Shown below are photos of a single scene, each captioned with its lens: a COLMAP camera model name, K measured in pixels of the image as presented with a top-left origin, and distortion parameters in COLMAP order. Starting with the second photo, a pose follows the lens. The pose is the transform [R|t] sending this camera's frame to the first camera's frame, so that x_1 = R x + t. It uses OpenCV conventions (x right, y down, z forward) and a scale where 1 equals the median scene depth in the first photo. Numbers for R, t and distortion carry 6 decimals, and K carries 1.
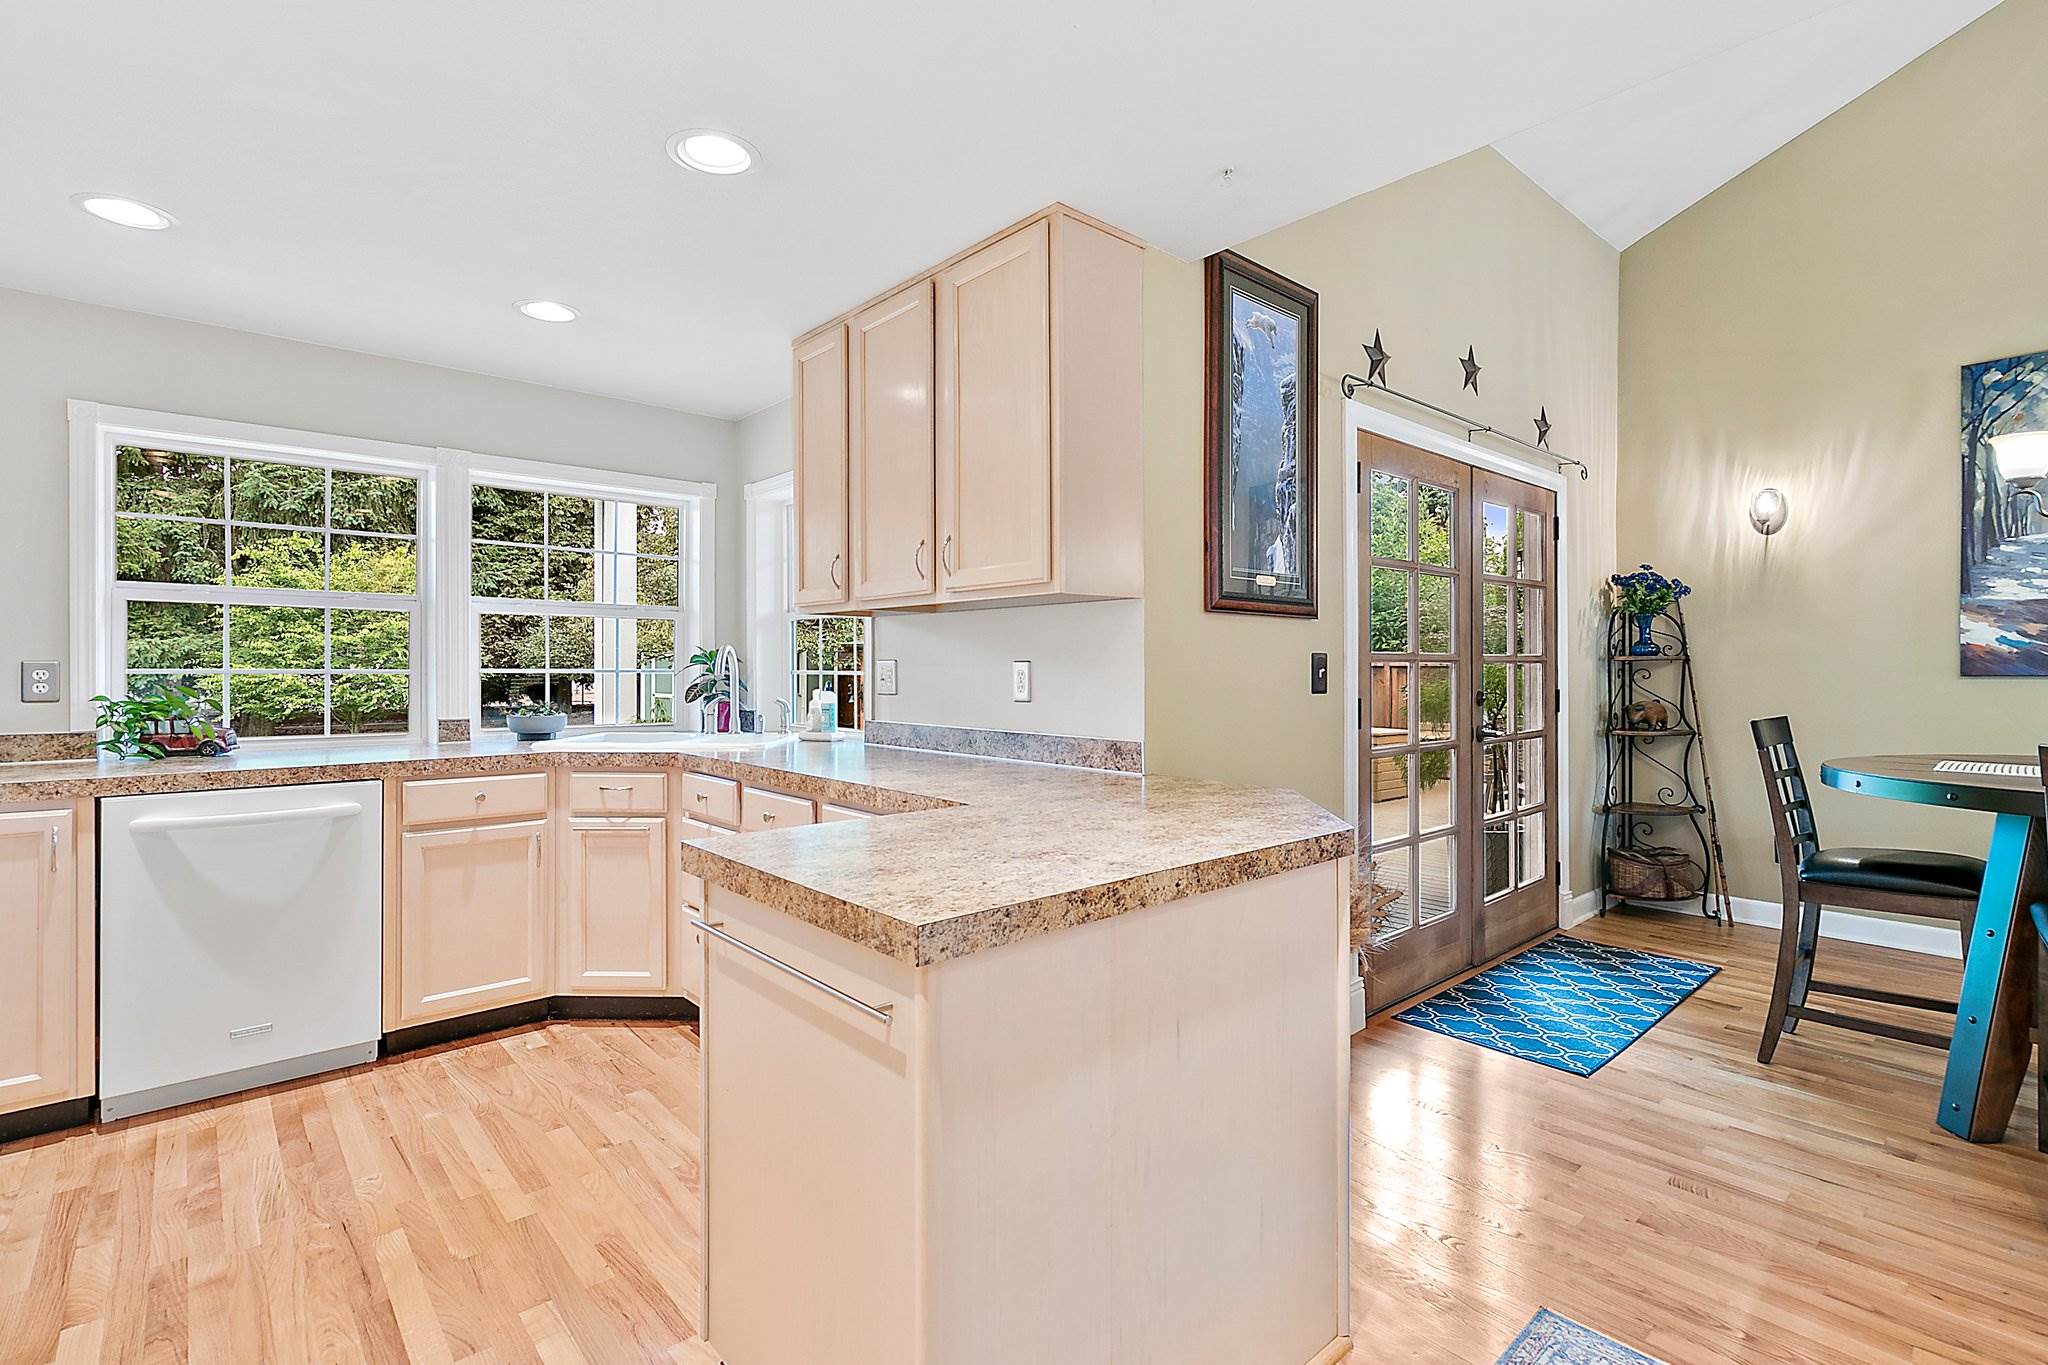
lens RADIAL K [[956.0, 0, 1019.8], [0, 956.0, 669.0], [0, 0, 1]] dist [0.006130, -0.000194]
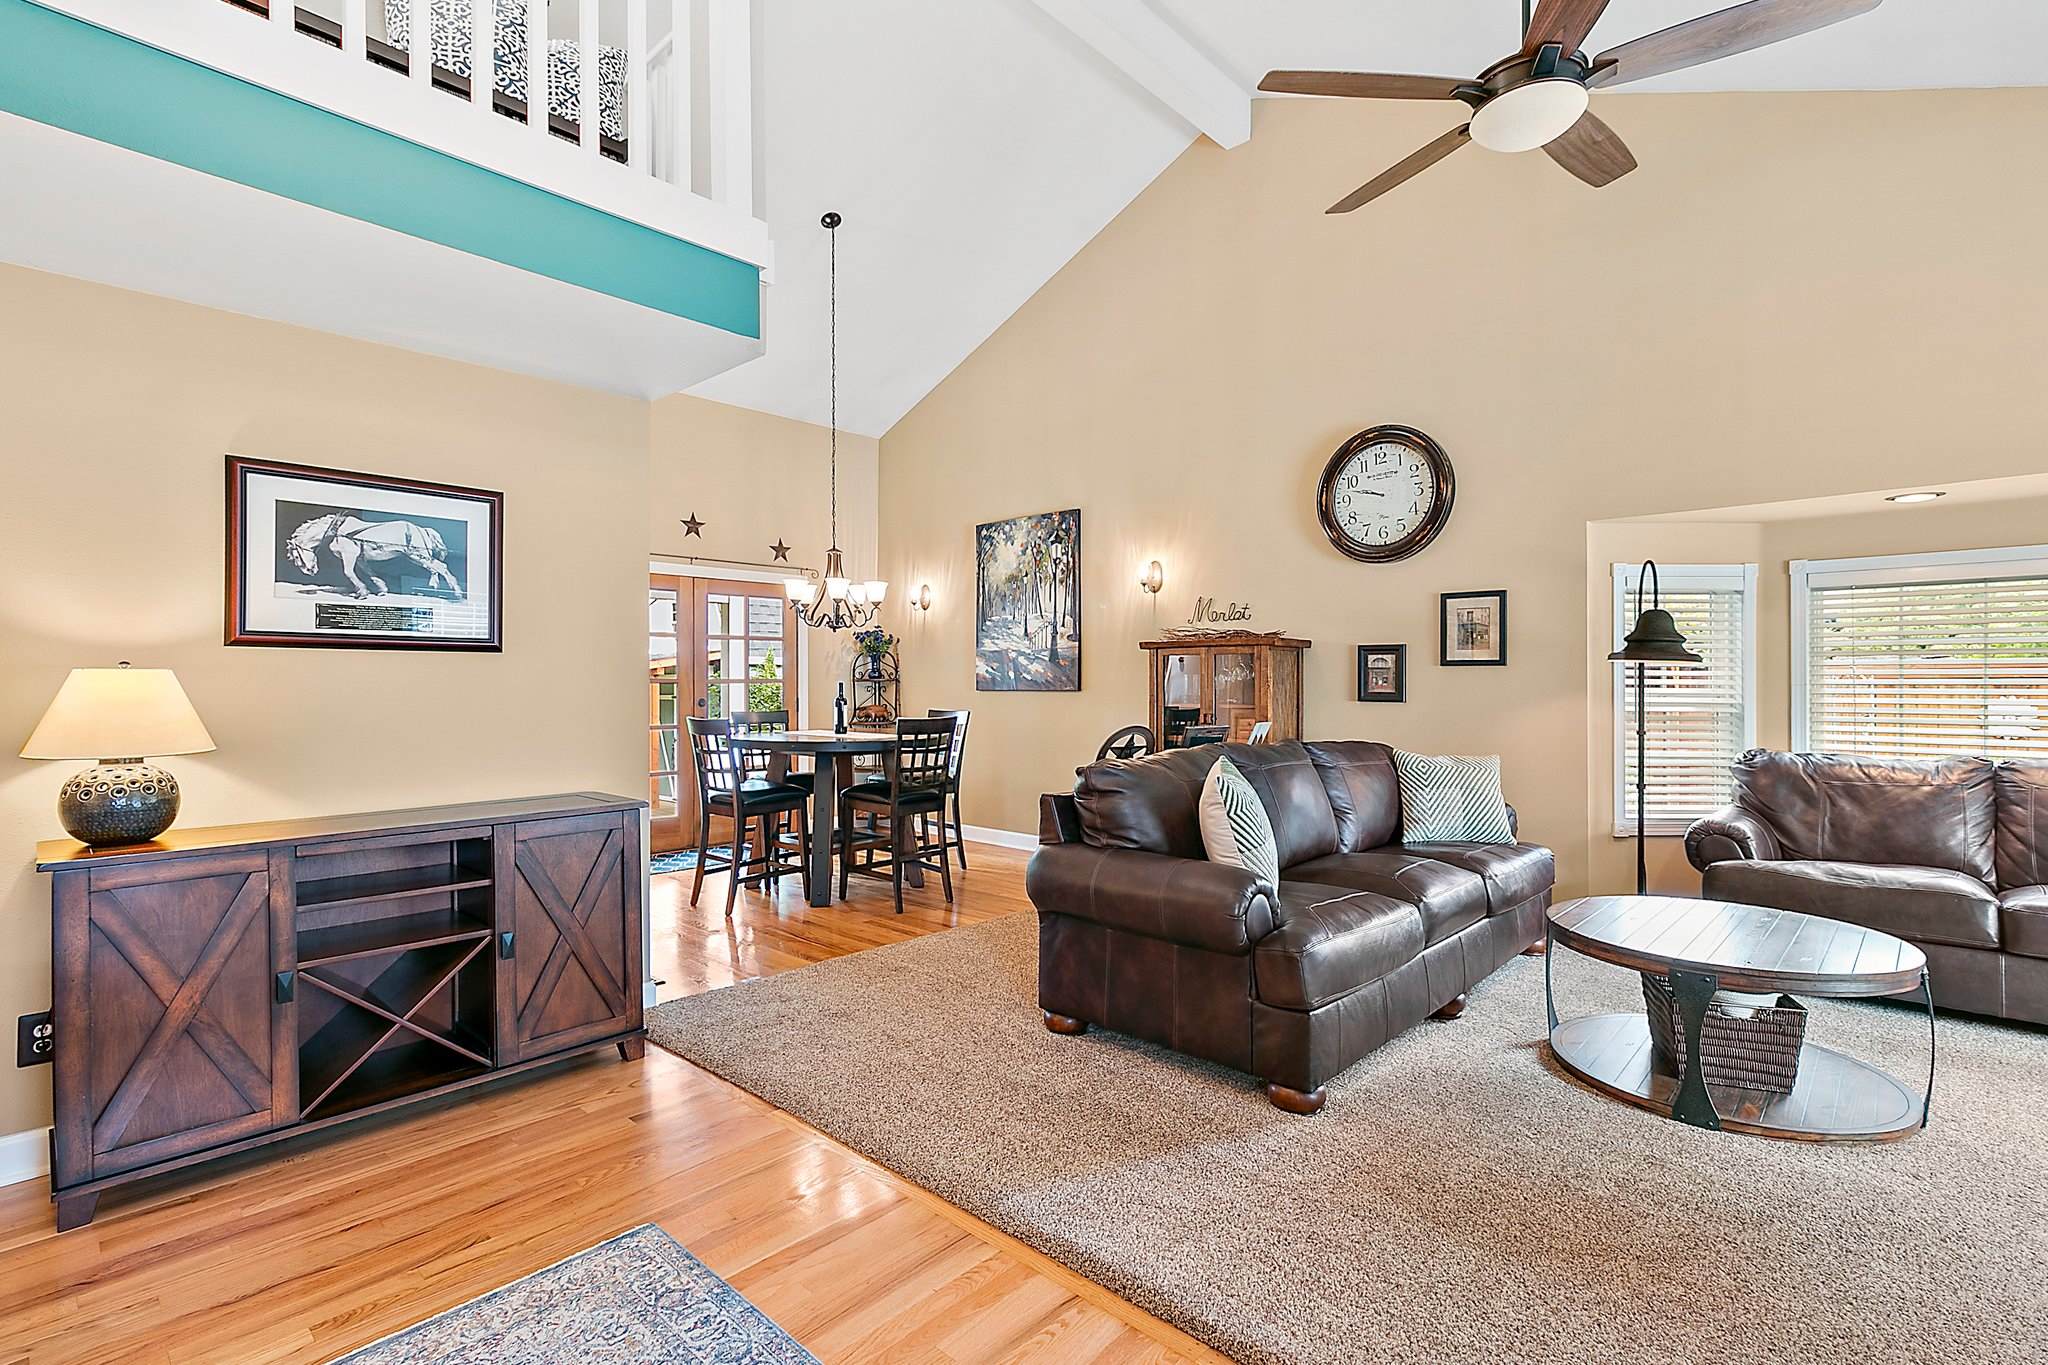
lens RADIAL K [[956.0, 0, 1024.8], [0, 956.0, 675.3], [0, 0, 1]] dist [0.006130, -0.000194]
pose [[0.996078, 0.001203, 0.088476, 1.063770], [-0.000501, 0.999968, -0.007963, -0.008620], [-0.088483, 0.007887, 0.996046, -1.013137]]
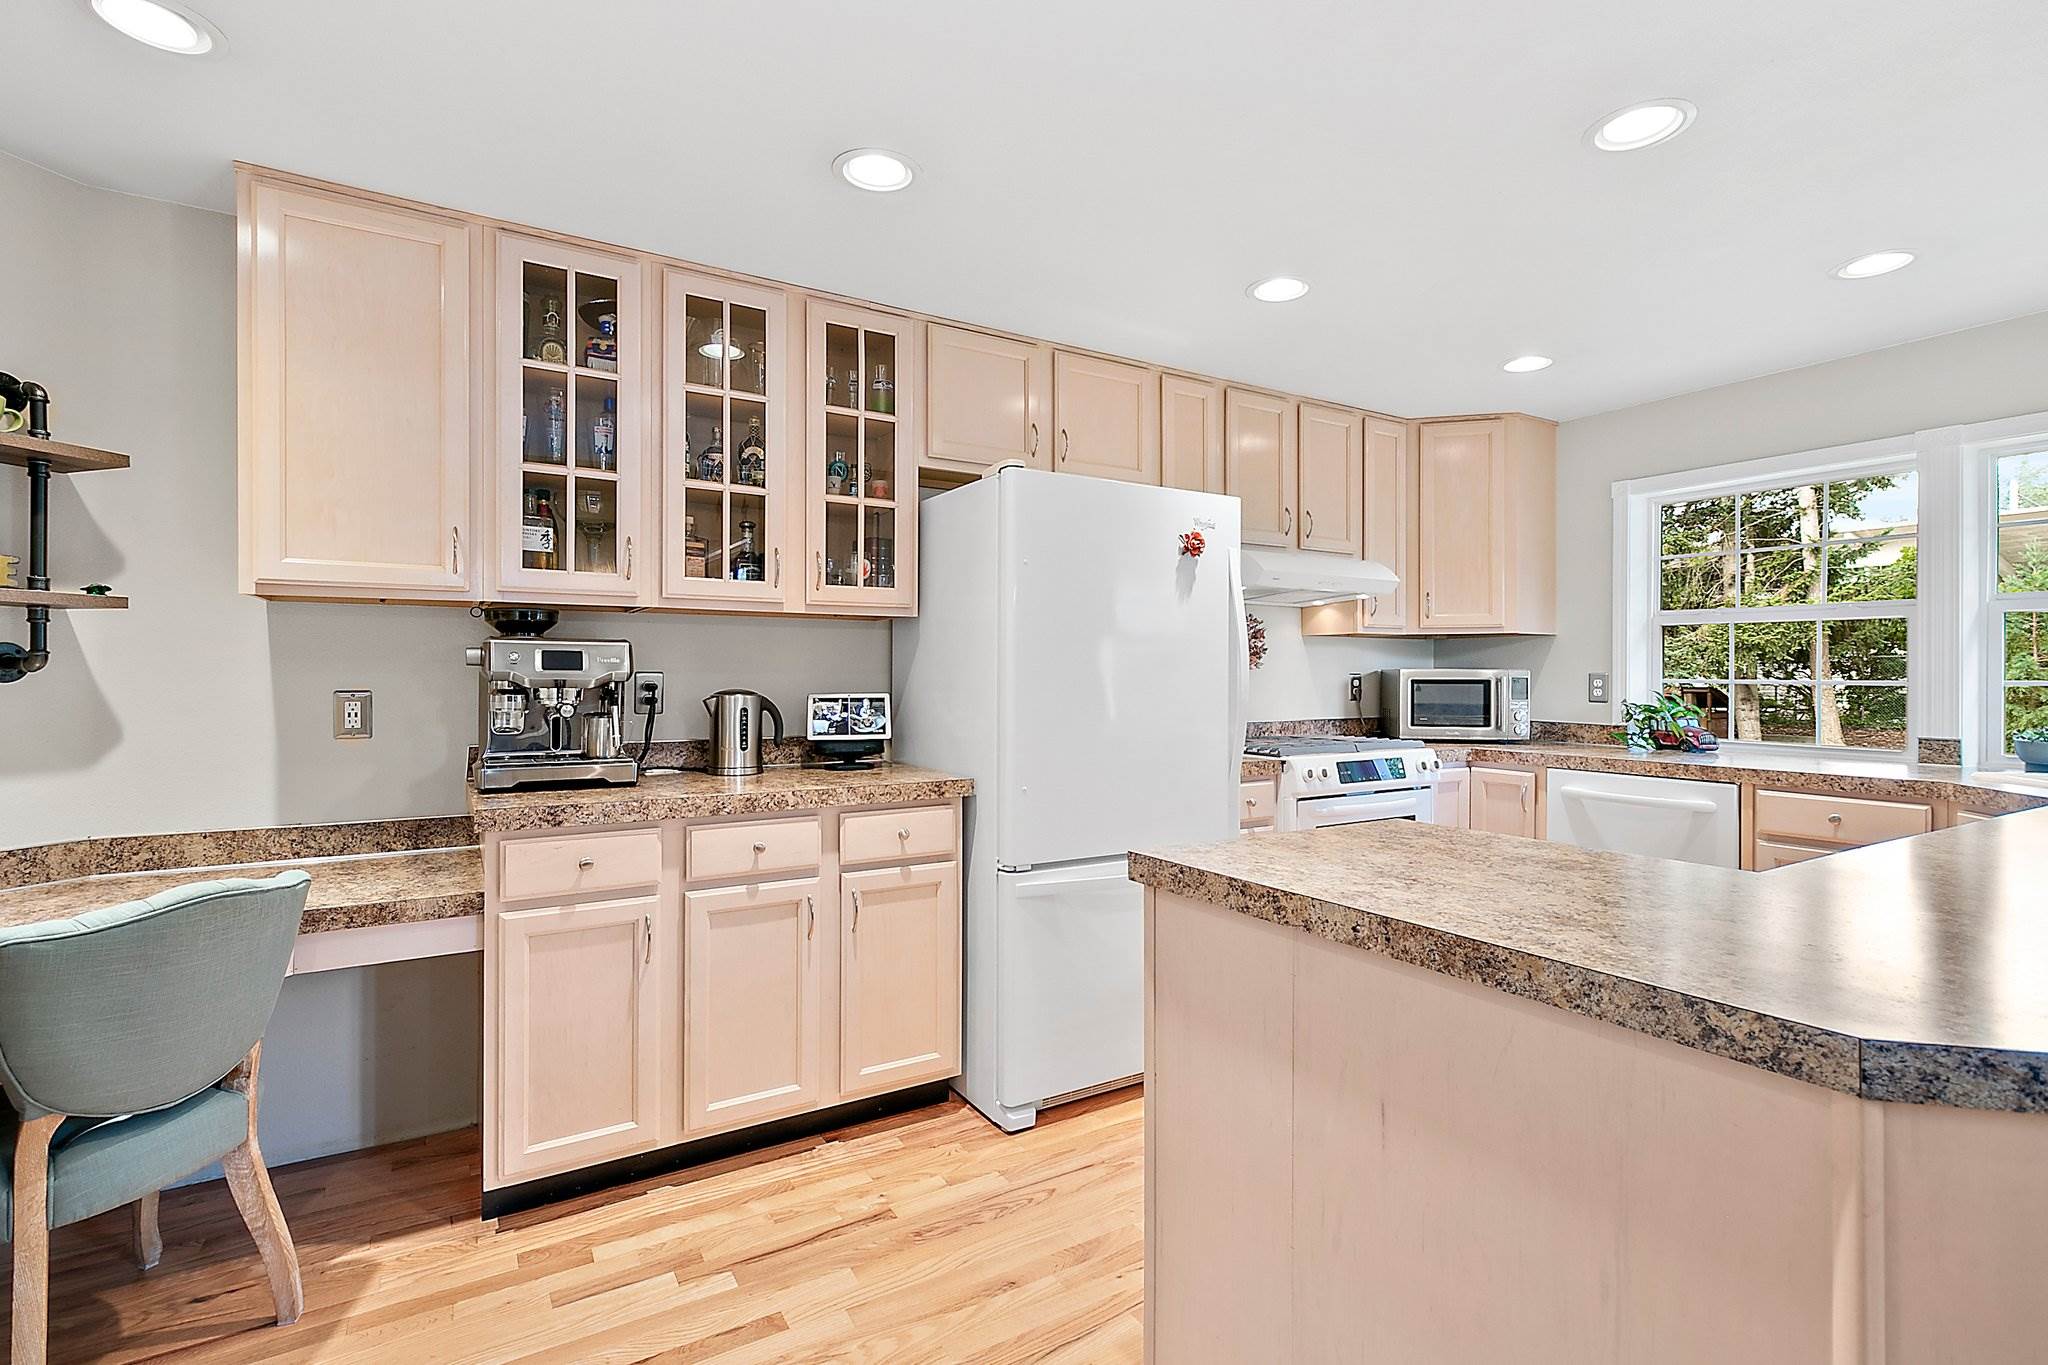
lens RADIAL K [[956.0, 0, 1018.6], [0, 956.0, 664.3], [0, 0, 1]] dist [0.006130, -0.000194]
pose [[-0.177369, -0.010556, -0.984088, 0.813091], [-0.009481, 0.999914, -0.009017, 0.000660], [0.984099, 0.007731, -0.177454, 0.658152]]
